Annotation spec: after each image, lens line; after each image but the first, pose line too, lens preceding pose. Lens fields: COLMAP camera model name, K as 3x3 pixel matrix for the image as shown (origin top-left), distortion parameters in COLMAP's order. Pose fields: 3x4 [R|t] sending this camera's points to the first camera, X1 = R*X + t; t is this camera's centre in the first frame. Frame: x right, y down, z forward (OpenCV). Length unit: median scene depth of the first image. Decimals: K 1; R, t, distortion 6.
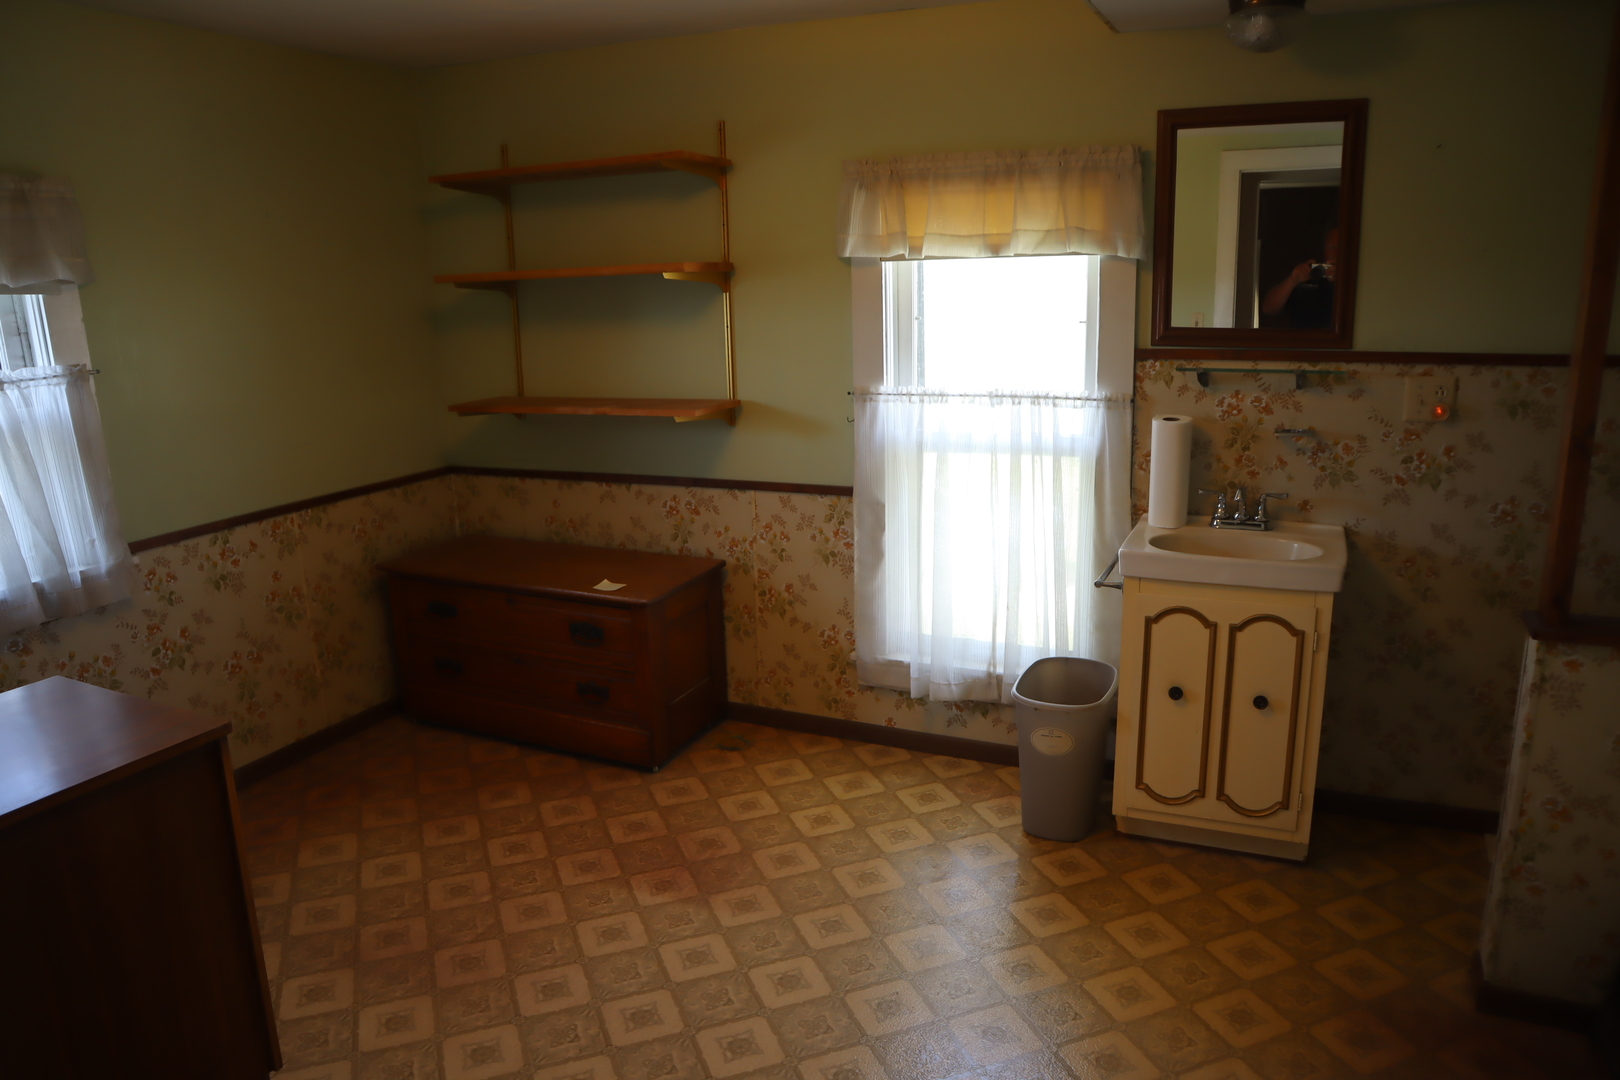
lens RADIAL K [[1122.5, 0, 810.0], [0, 1122.5, 540.0], [0, 0, 1]] dist [-0.069564, 0.004598]
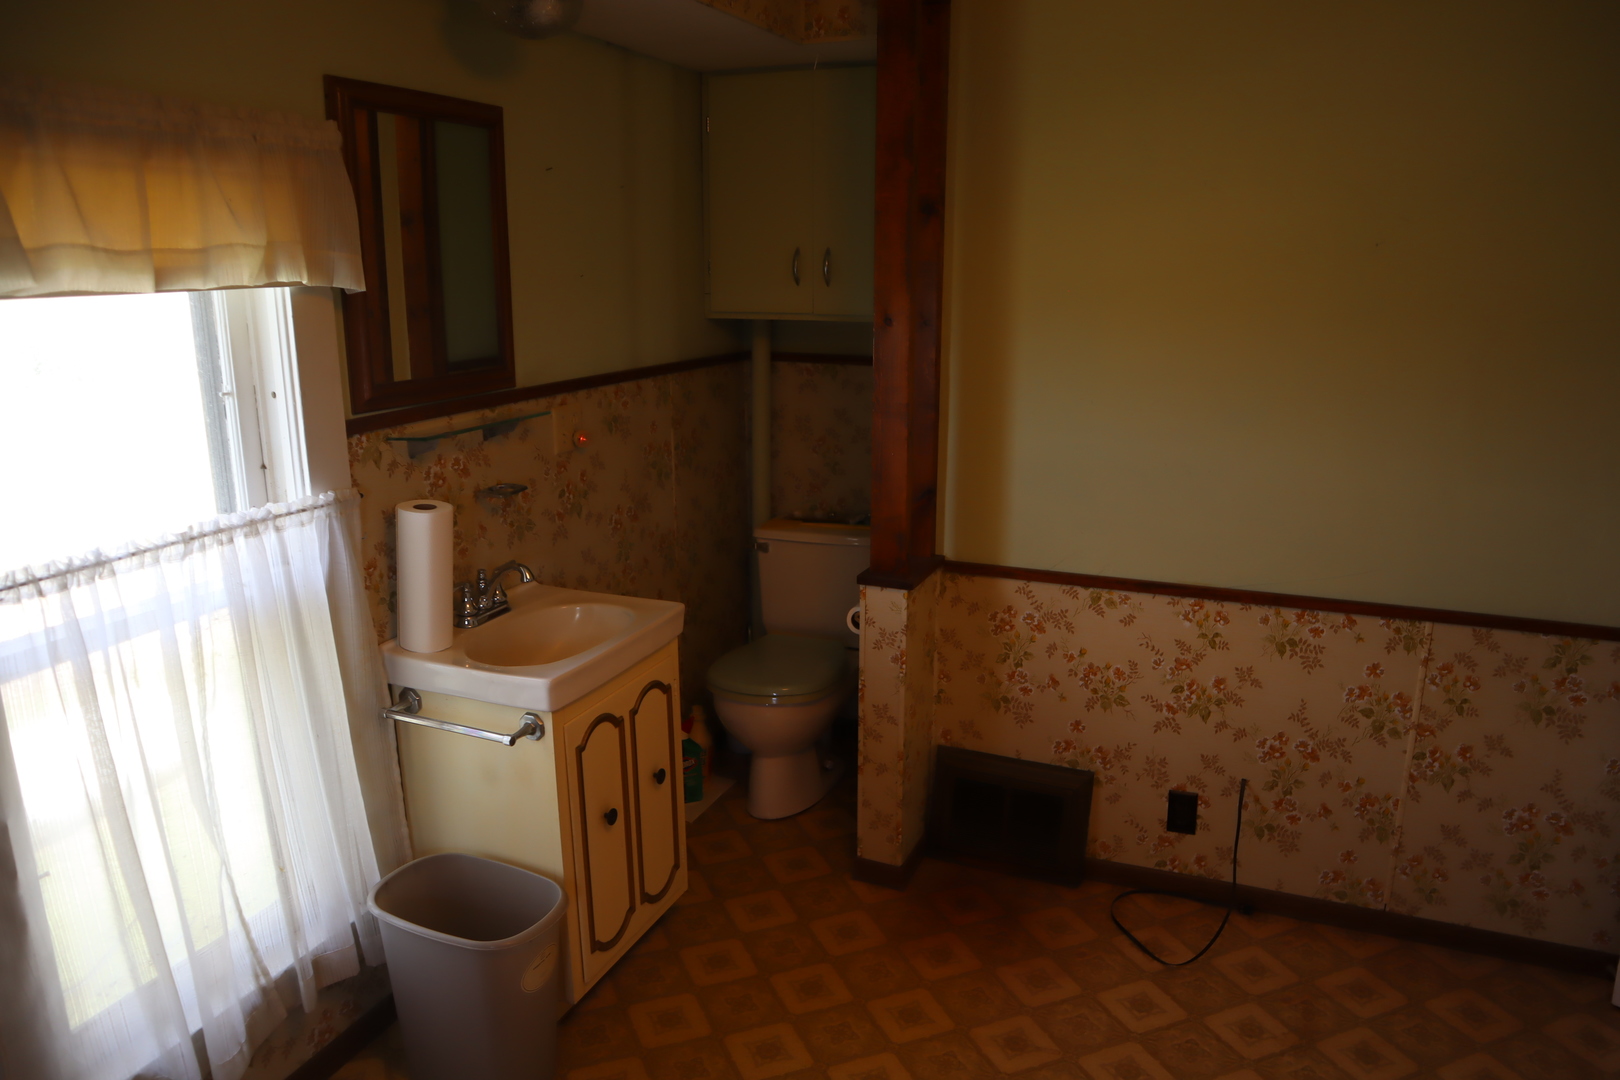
lens RADIAL K [[1122.5, 0, 810.0], [0, 1122.5, 540.0], [0, 0, 1]] dist [-0.069564, 0.004598]
pose [[-0.010759, -0.223560, 0.974631, -0.406451], [0.230393, 0.947908, 0.219974, -0.192306], [-0.973038, 0.226915, 0.041308, 0.728973]]
